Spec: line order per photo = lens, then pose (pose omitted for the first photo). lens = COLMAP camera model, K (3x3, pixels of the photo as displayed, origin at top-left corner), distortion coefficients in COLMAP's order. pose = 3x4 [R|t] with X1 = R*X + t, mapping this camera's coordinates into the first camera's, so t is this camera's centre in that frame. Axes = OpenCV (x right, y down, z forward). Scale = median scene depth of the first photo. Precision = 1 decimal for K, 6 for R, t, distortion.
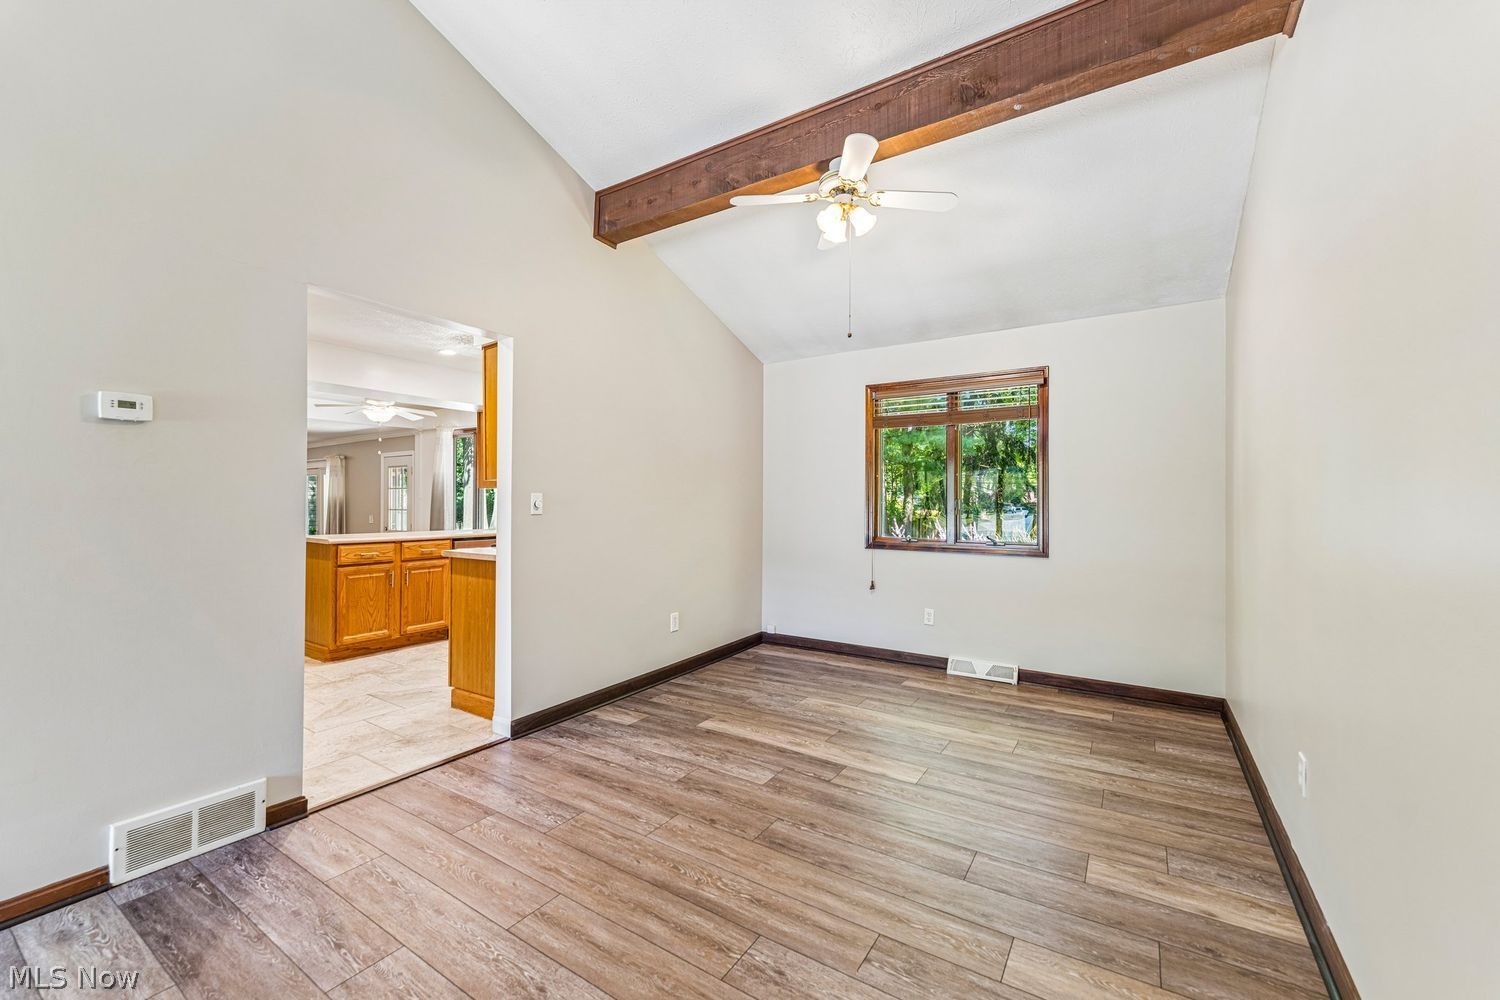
lens RADIAL K [[600.5, 0, 753.0], [0, 600.5, 496.4], [0, 0, 1]] dist [0.000681, 0.000022]
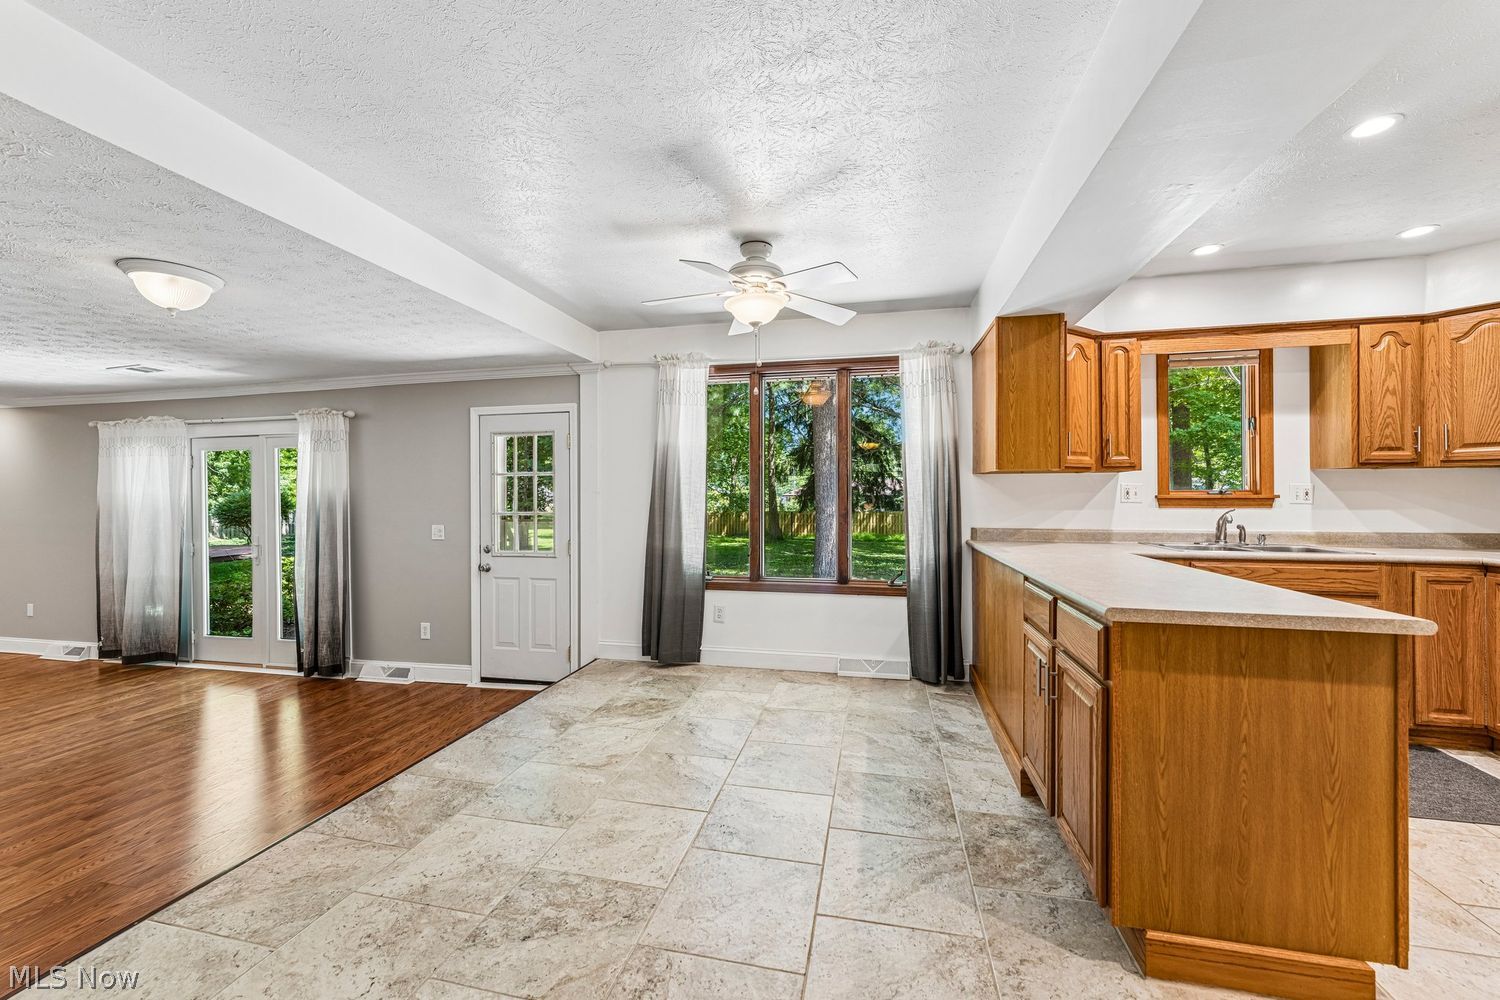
lens RADIAL K [[601.2, 0, 744.5], [0, 601.2, 493.5], [0, 0, 1]] dist [0.001175, 0.000499]
pose [[0.940560, -0.006286, 0.339571, -1.518005], [0.004518, 0.999972, 0.005997, 0.003690], [-0.339599, -0.004106, 0.940561, 1.104093]]
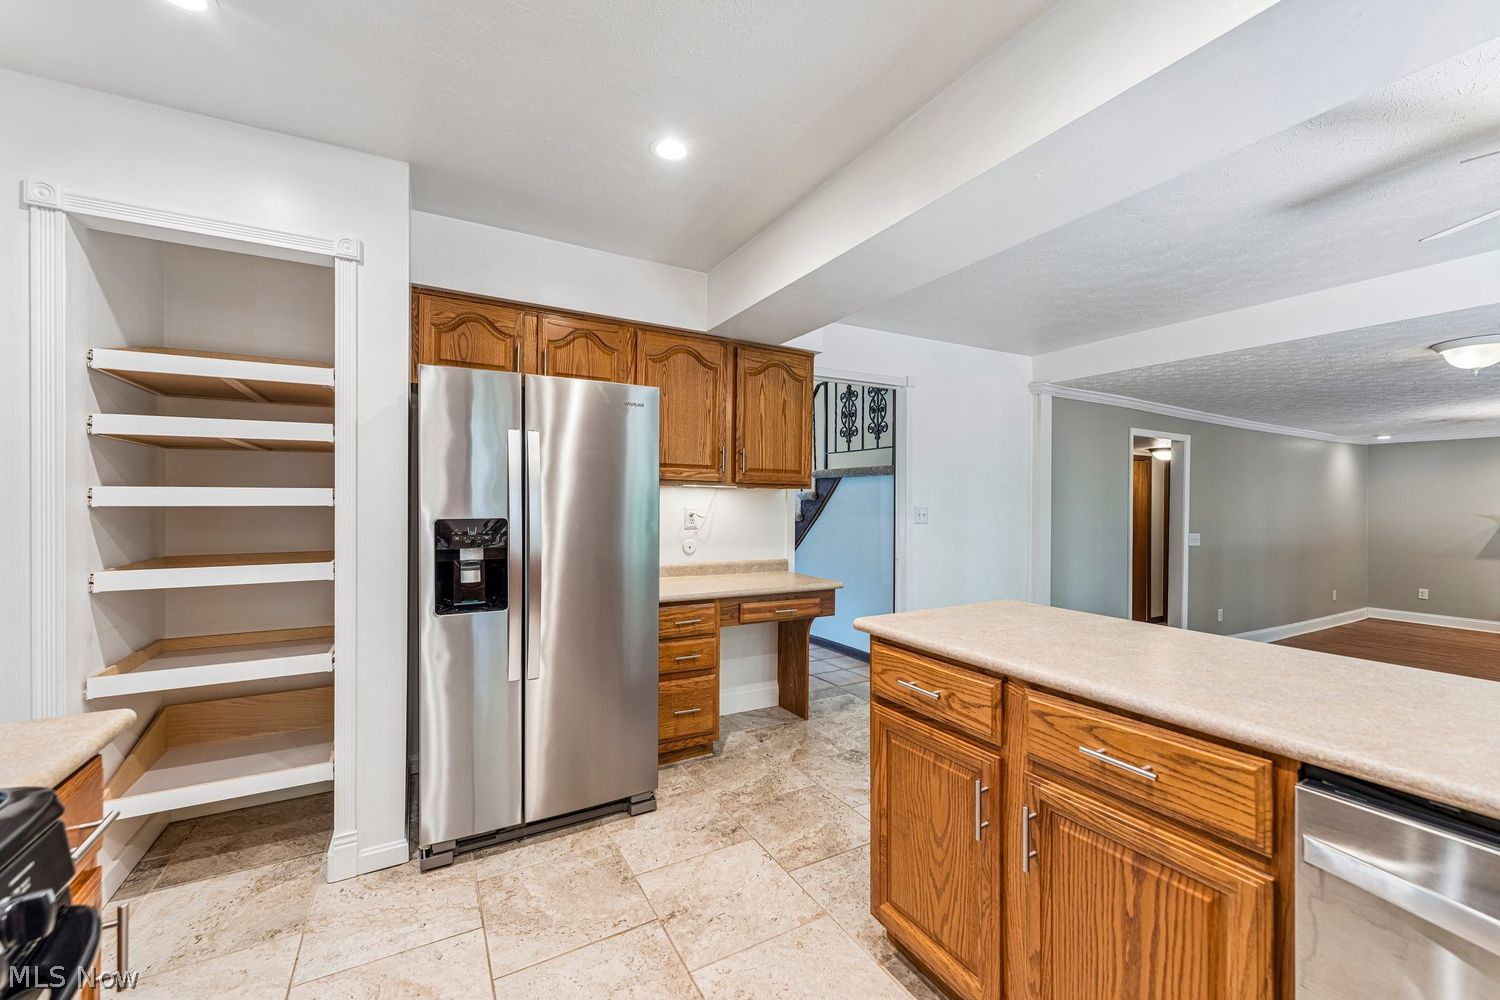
lens RADIAL K [[600.5, 0, 753.0], [0, 600.5, 496.4], [0, 0, 1]] dist [0.000681, 0.000022]
pose [[-0.471390, -0.013805, -0.881817, -0.442967], [-0.000122, 0.999878, -0.015588, -0.001967], [0.881925, -0.007241, -0.471334, 1.499693]]
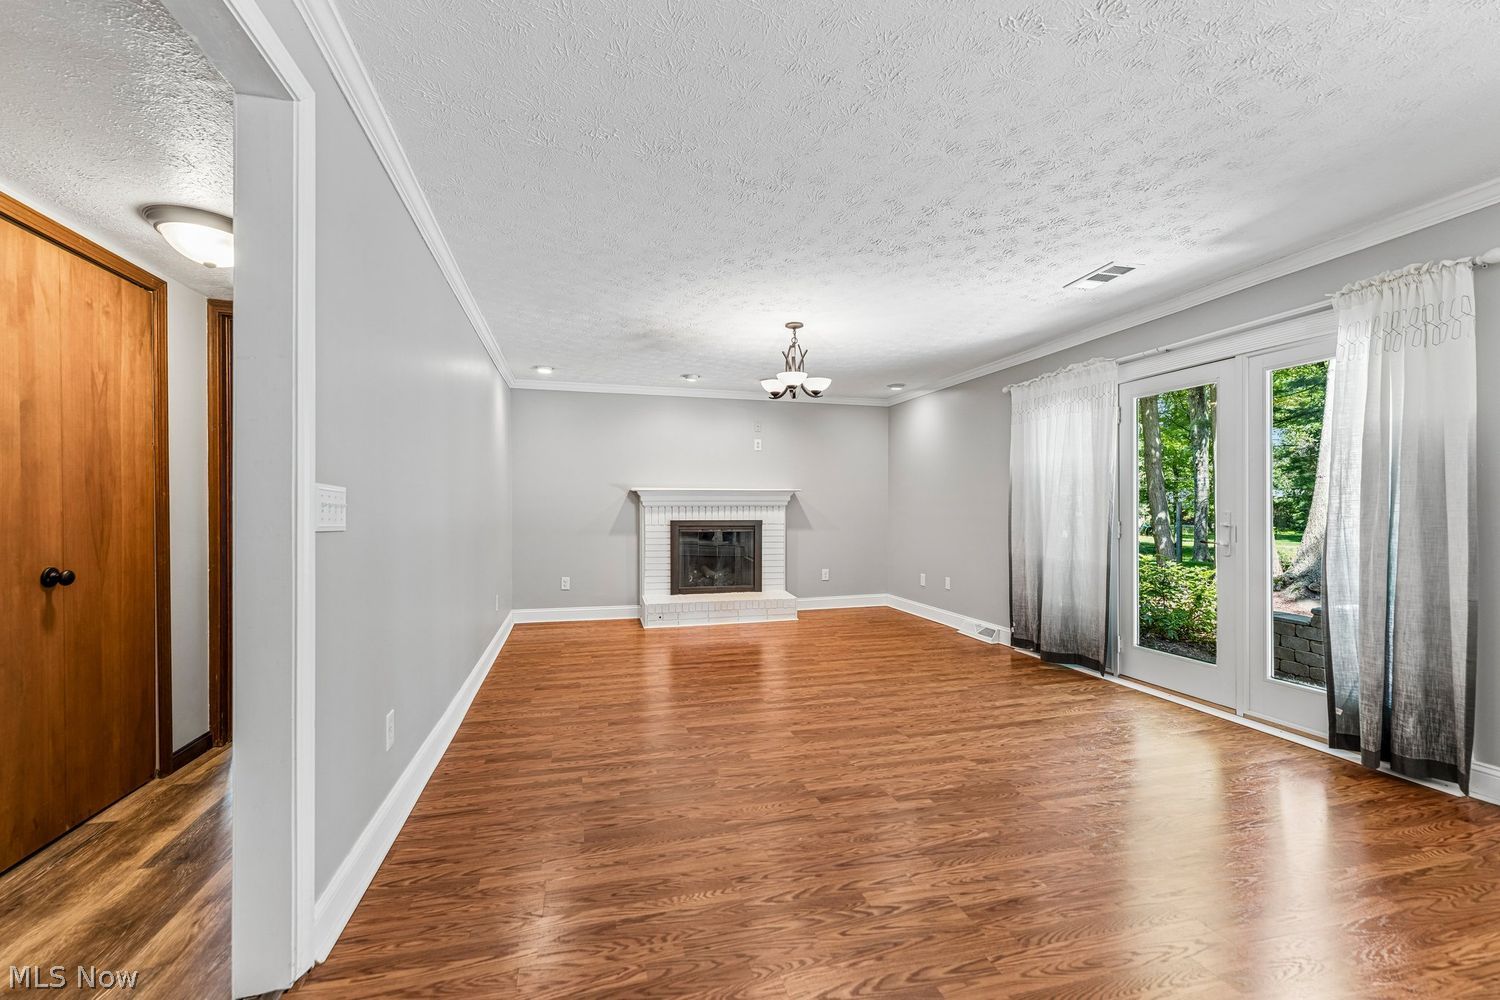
lens RADIAL K [[609.4, 0, 738.8], [0, 609.4, 508.7], [0, 0, 1]] dist [0.002436, 0.000324]
pose [[0.733844, 0.001093, -0.679318, -2.087307], [0.005168, 0.999961, 0.007192, 0.100914], [0.679299, -0.008789, 0.733809, 1.678872]]
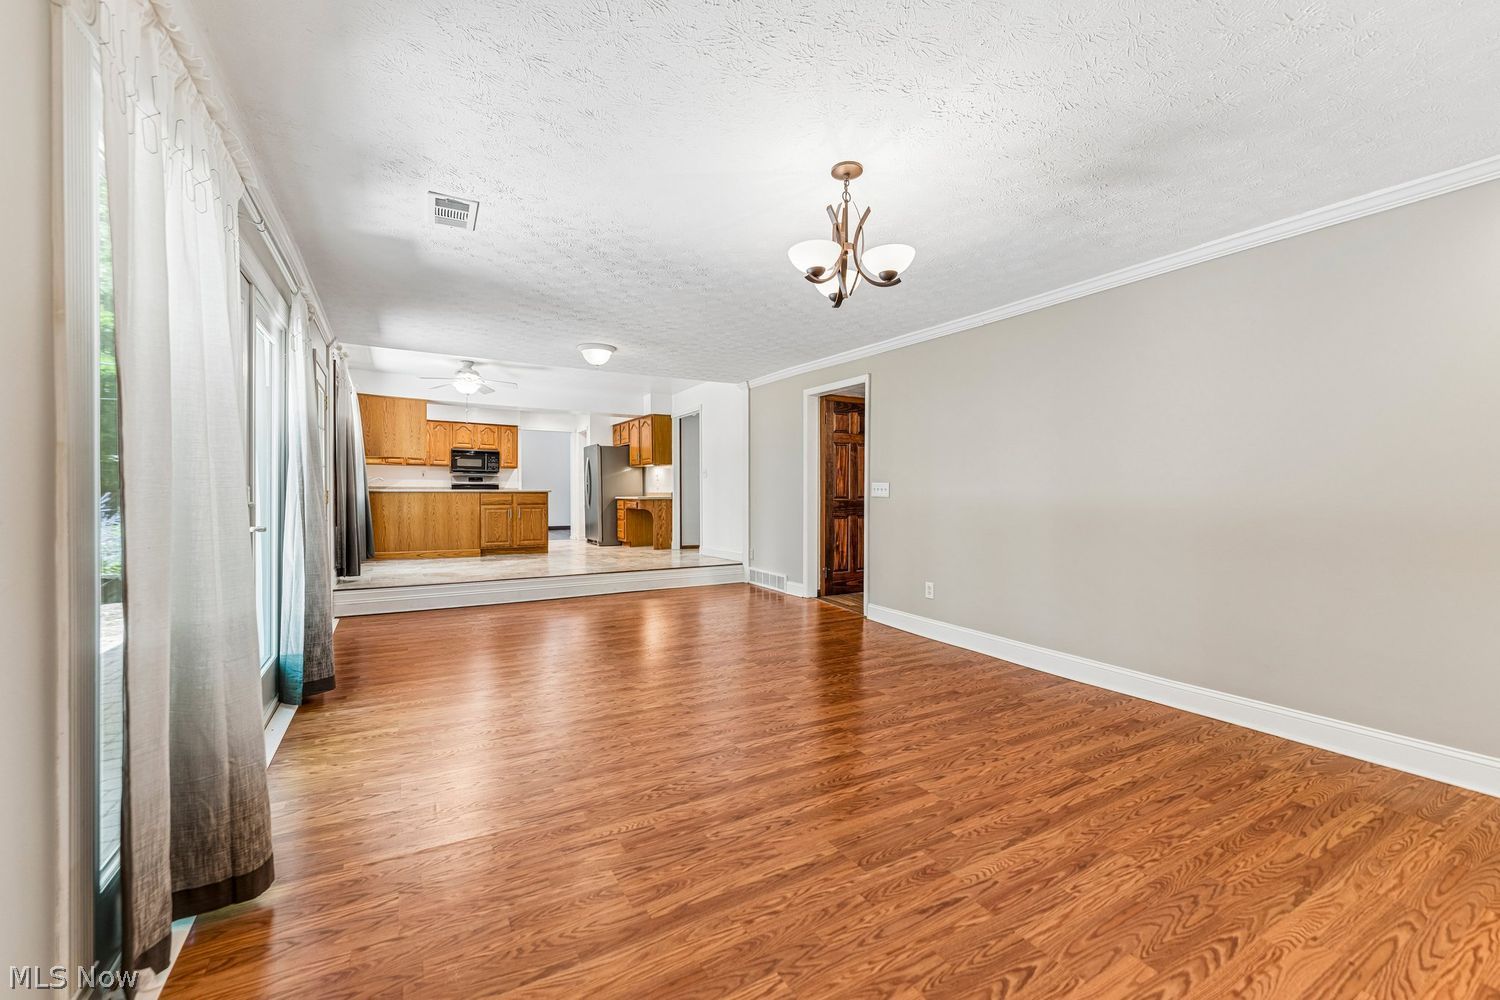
lens RADIAL K [[604.2, 0, 746.6], [0, 604.2, 499.0], [0, 0, 1]] dist [0.001006, 0.000031]
pose [[-0.887576, -0.006589, 0.460615, -3.101811], [-0.007334, 0.999973, 0.000171, 0.128831], [-0.460604, -0.003226, -0.887600, 3.405714]]
